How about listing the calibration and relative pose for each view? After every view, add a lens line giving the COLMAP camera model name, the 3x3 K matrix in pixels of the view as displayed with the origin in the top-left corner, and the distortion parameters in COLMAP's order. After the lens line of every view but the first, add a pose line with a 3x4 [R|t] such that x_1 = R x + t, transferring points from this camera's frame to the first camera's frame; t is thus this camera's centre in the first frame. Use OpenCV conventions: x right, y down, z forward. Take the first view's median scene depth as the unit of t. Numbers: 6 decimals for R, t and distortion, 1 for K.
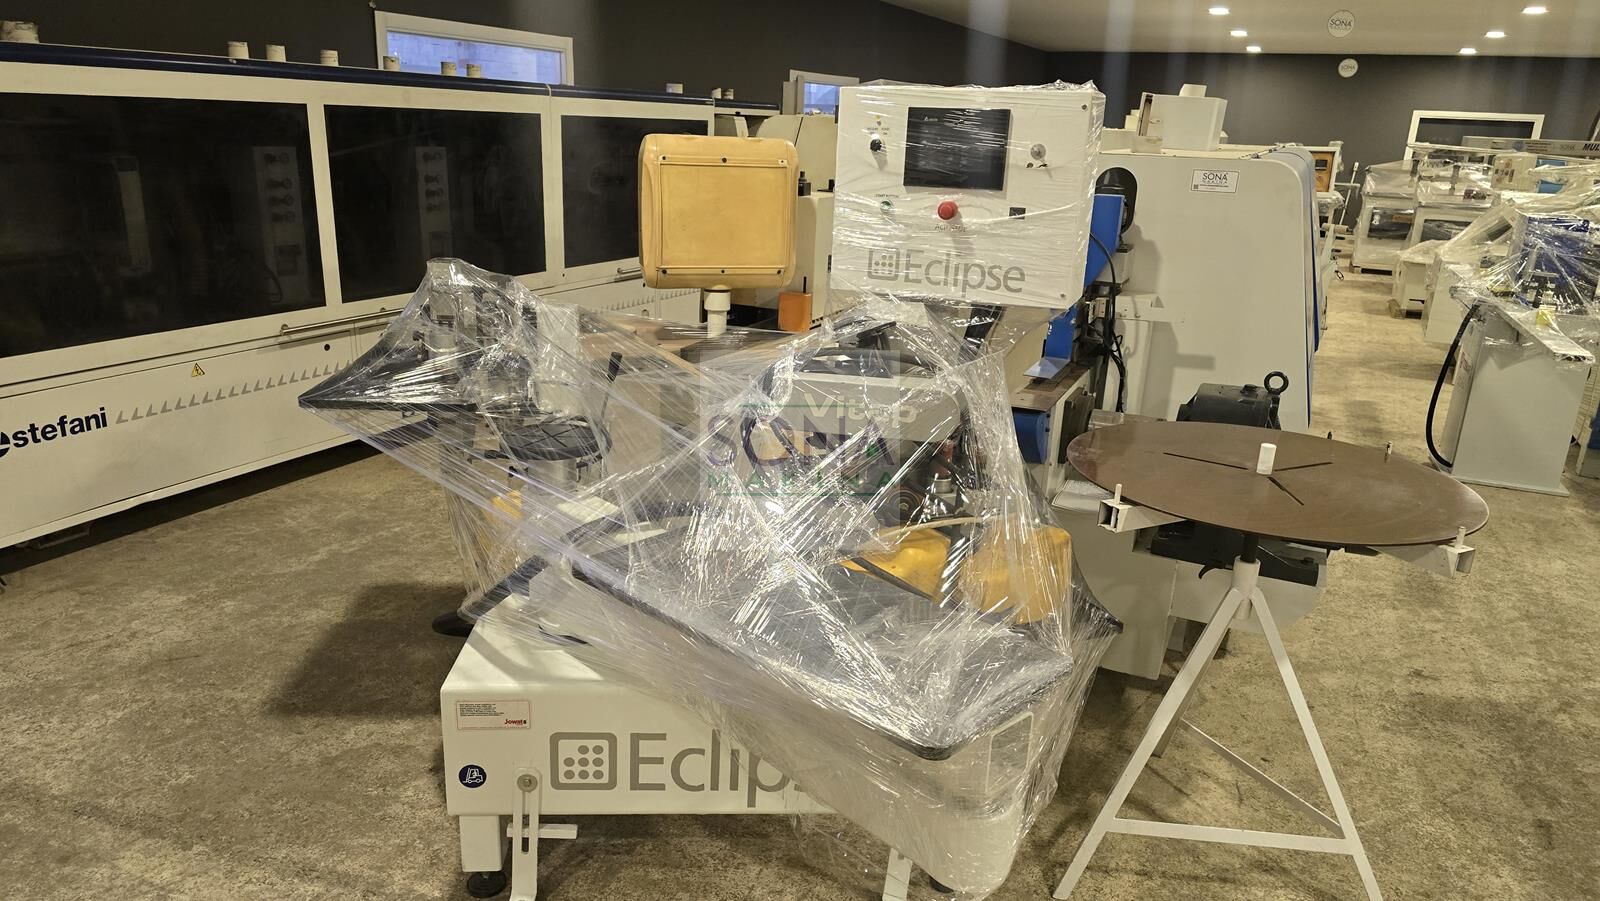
lens RADIAL K [[1064.0, 0, 798.3], [0, 1064.0, 452.6], [0, 0, 1]] dist [0.049560, -0.031003]
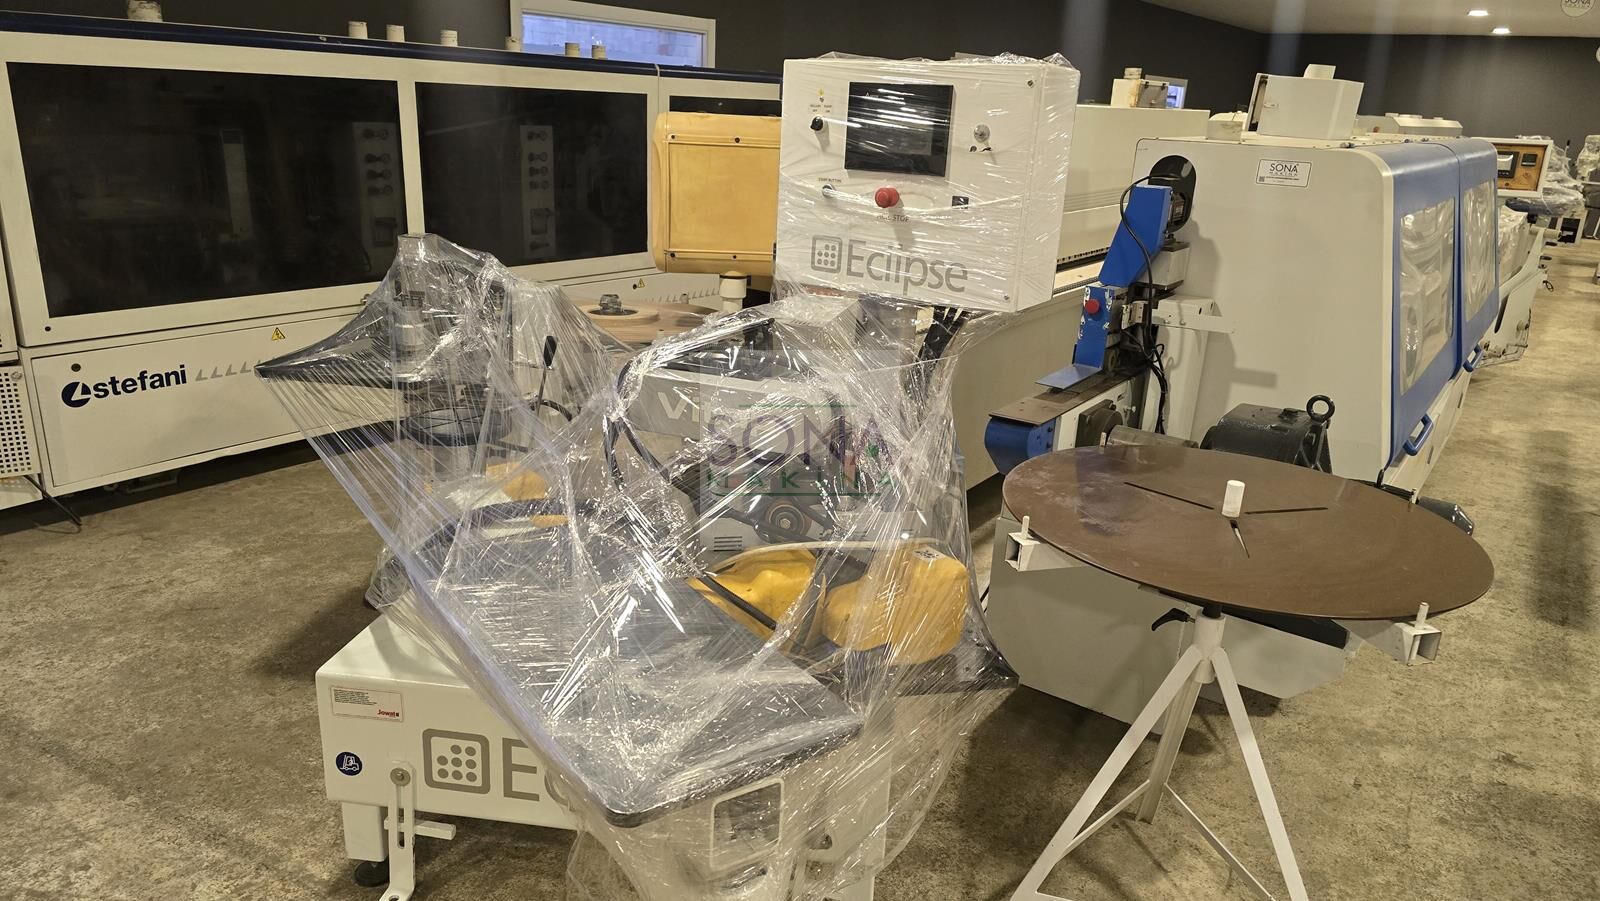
lens RADIAL K [[1064.0, 0, 798.2], [0, 1064.0, 445.8], [0, 0, 1]] dist [0.049560, -0.031003]
pose [[0.983291, 0.065195, -0.169967, 0.169152], [-0.064156, 0.997872, 0.011605, -0.016871], [0.170362, -0.000507, 0.985381, 0.072495]]
